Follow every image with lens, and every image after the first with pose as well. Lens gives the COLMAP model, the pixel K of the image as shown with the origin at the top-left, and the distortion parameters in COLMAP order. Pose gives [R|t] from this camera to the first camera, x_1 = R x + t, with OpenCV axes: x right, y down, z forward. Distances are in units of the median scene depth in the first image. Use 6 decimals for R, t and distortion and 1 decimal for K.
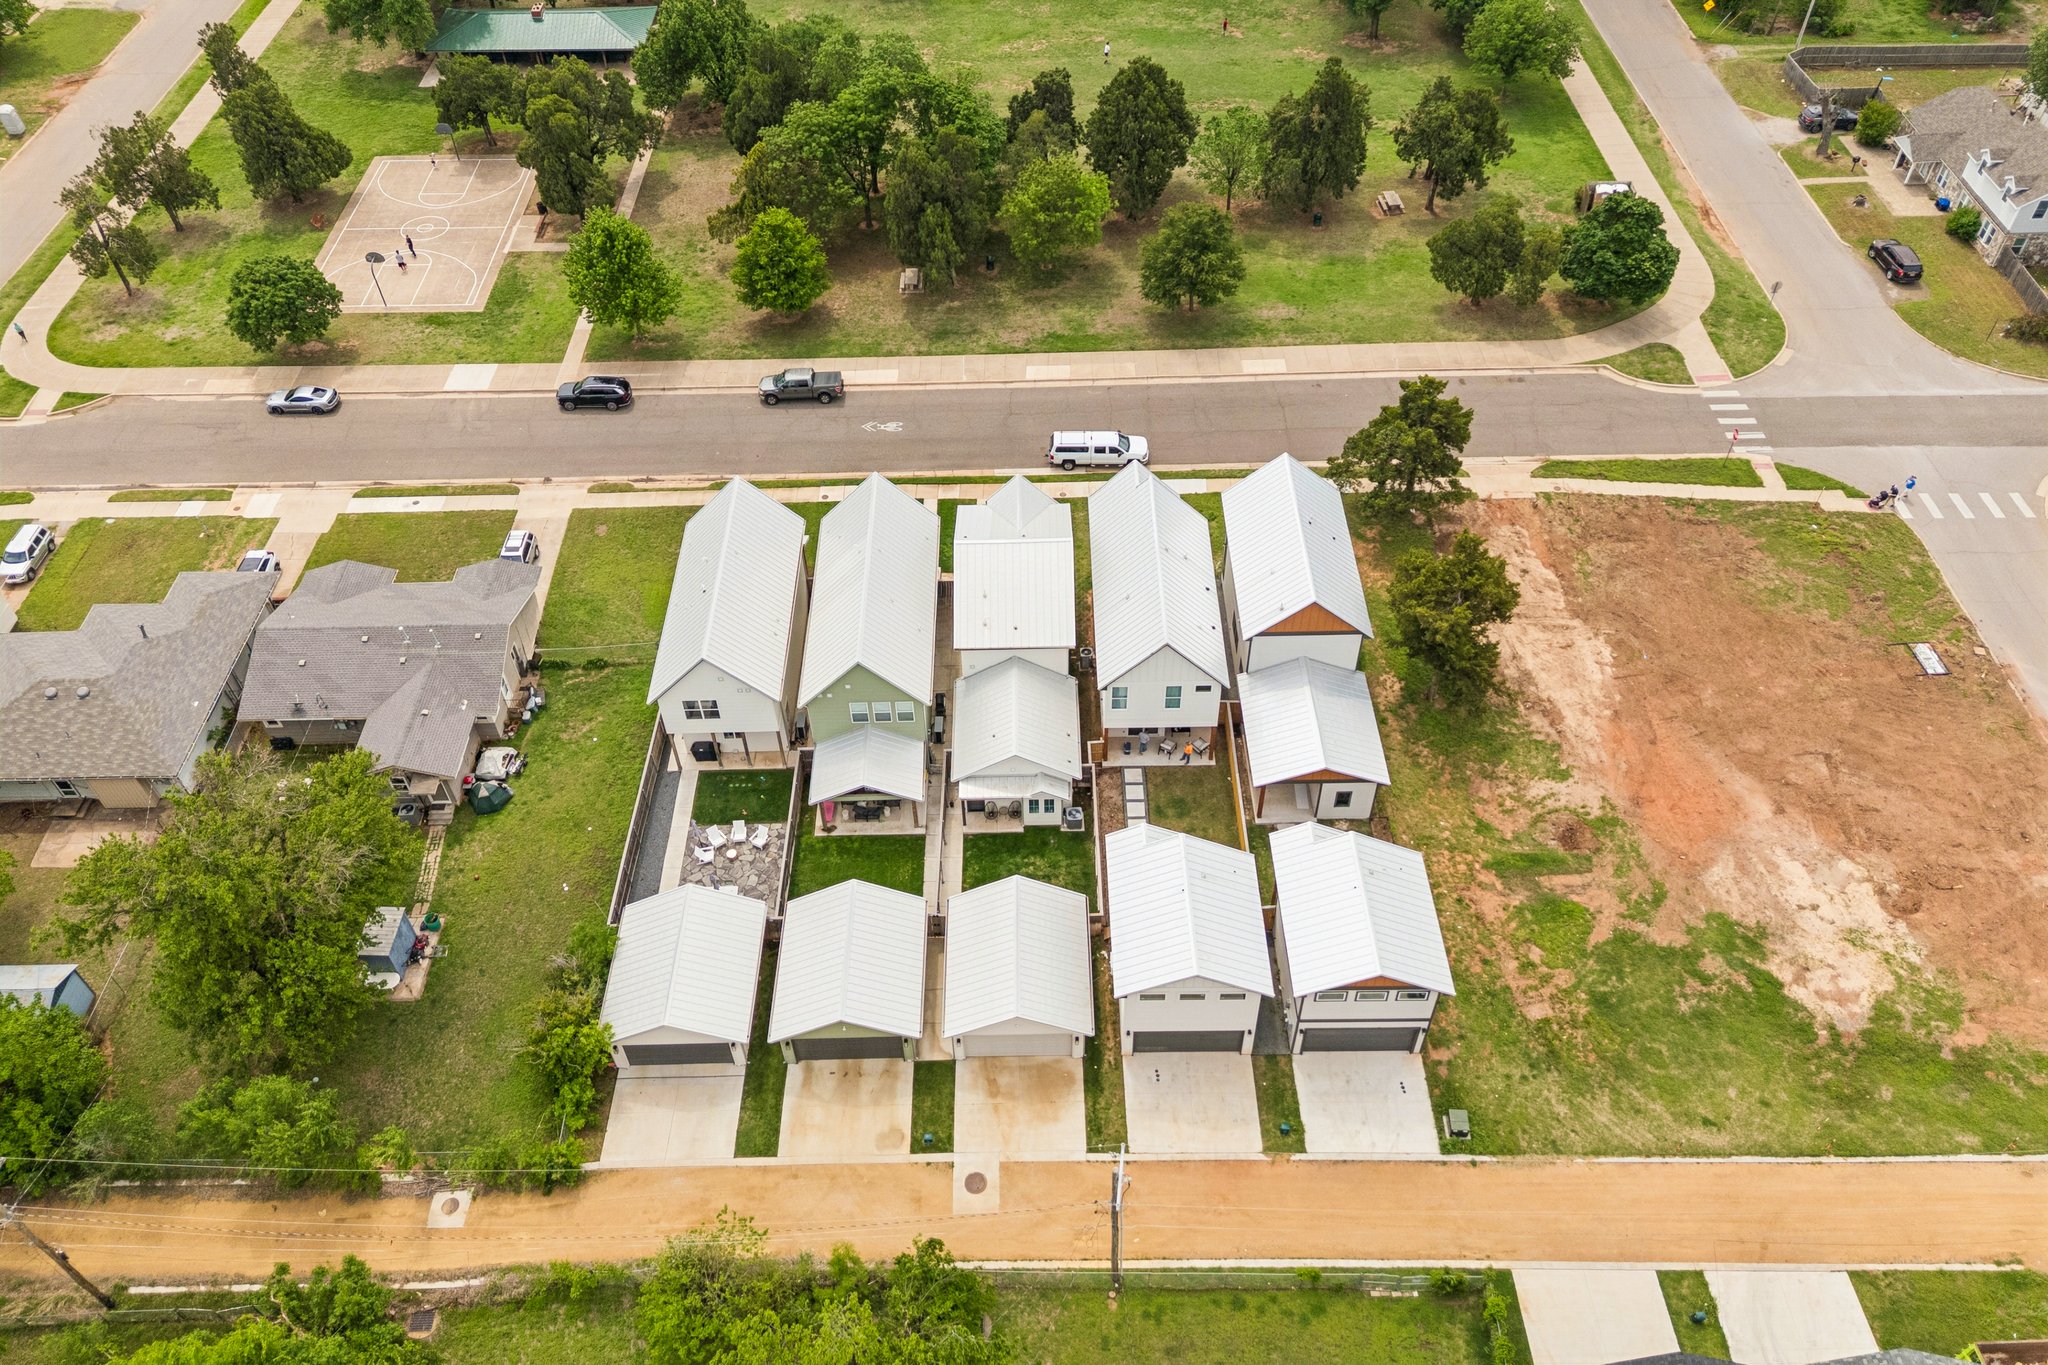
lens RADIAL K [[1520.4, 0, 1036.2], [0, 1520.4, 661.4], [0, 0, 1]] dist [0.077664, -0.071775]
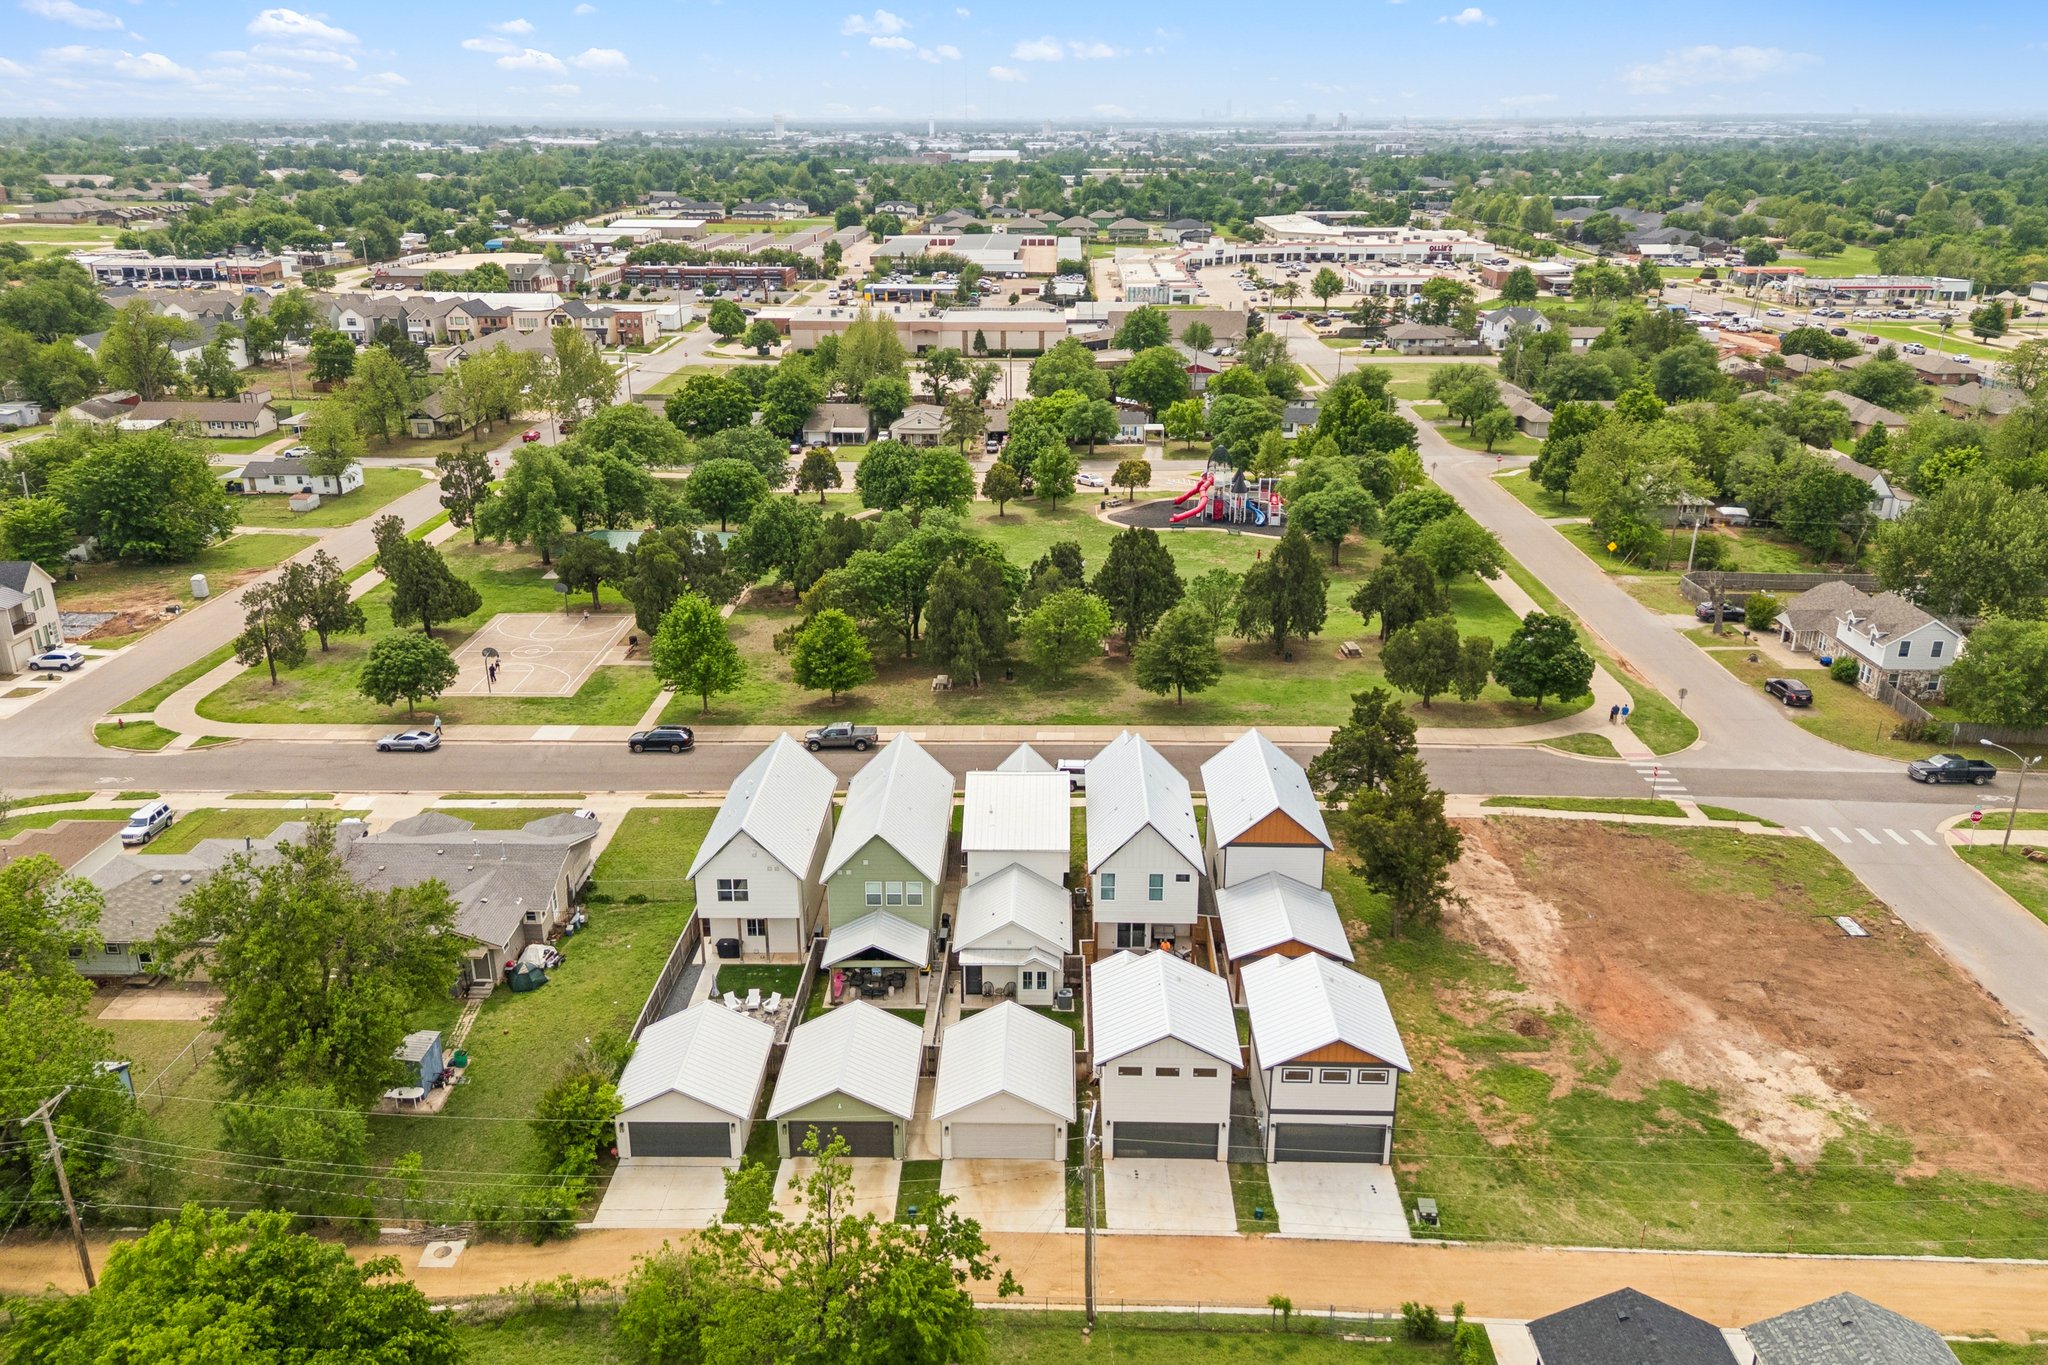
lens RADIAL K [[1520.4, 0, 1034.5], [0, 1520.4, 663.7], [0, 0, 1]] dist [0.077664, -0.071775]
pose [[0.999401, 0.027765, -0.020656, 0.018714], [-0.034014, 0.898029, -0.438620, 0.353205], [0.006371, 0.439060, 0.898435, -0.072218]]
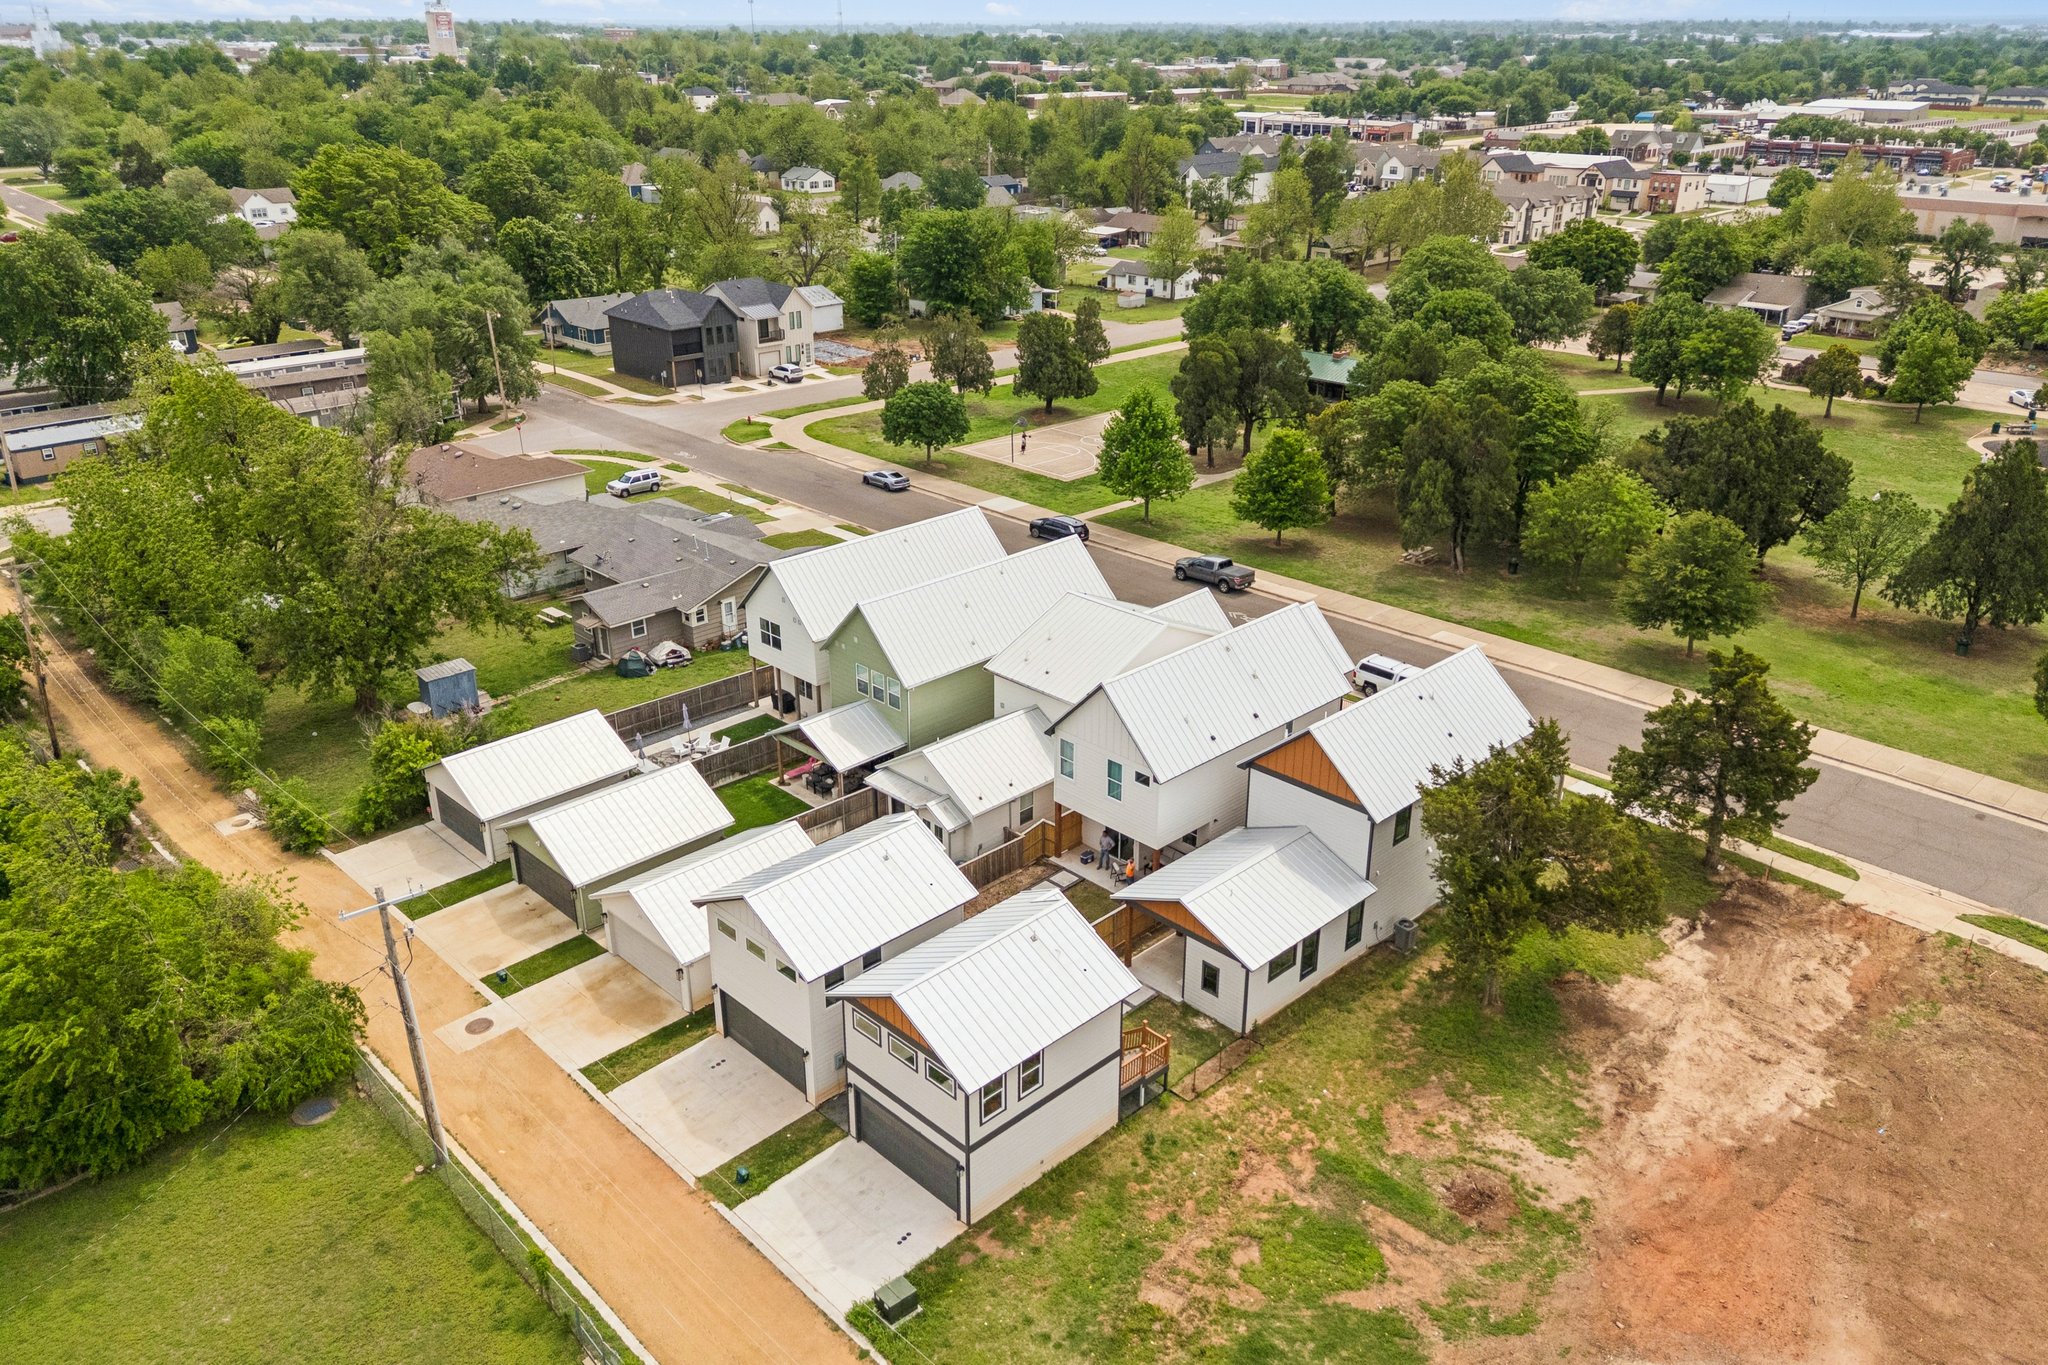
lens RADIAL K [[1520.4, 0, 1024.2], [0, 1520.4, 647.1], [0, 0, 1]] dist [0.077664, -0.071775]
pose [[0.695271, 0.289853, -0.657711, 0.540543], [-0.522855, 0.831856, -0.186116, 0.133397], [0.493174, 0.473288, 0.729916, 0.342703]]
